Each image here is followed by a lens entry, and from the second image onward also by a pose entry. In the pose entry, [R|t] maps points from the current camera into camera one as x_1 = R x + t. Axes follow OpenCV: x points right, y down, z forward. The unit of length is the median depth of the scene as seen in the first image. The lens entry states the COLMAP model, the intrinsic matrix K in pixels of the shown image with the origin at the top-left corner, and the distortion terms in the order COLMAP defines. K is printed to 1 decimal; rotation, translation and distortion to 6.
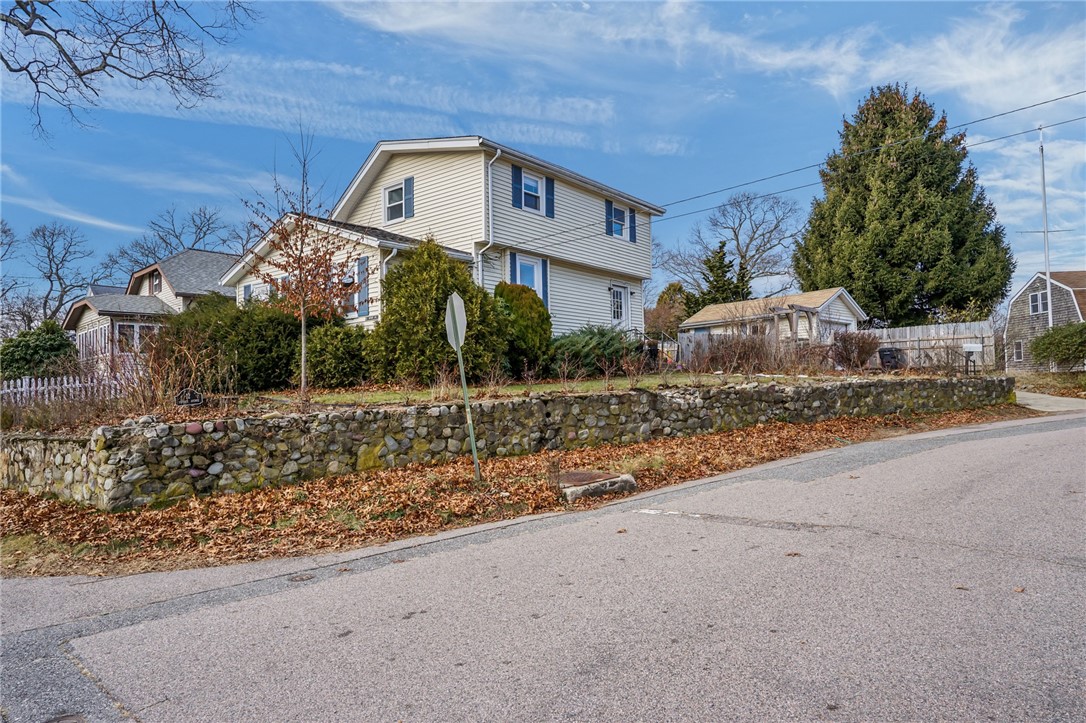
lens RADIAL K [[685.0, 0, 541.9], [0, 685.0, 359.2], [0, 0, 1]] dist [-0.002521, 0.000177]
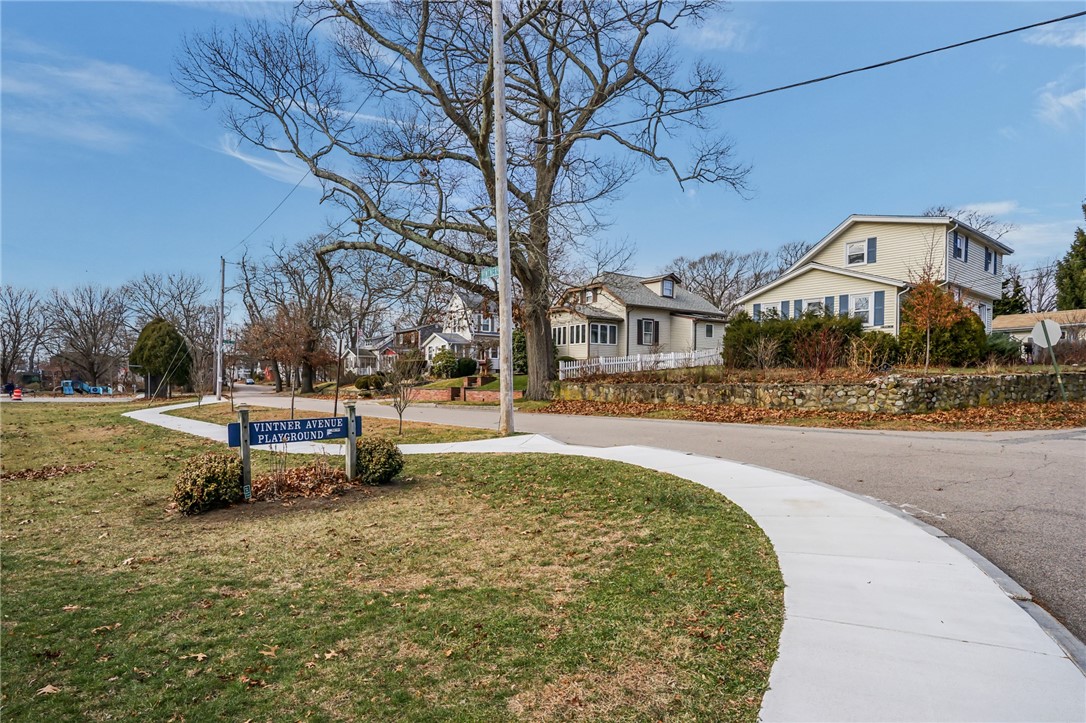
lens RADIAL K [[645.3, 0, 543.5], [0, 645.3, 366.0], [0, 0, 1]] dist [-0.002008, -0.001176]
pose [[0.983030, 0.026379, -0.181537, -0.937731], [-0.022730, 0.999496, 0.022153, 0.025286], [0.182029, -0.017651, 0.983135, -0.880445]]
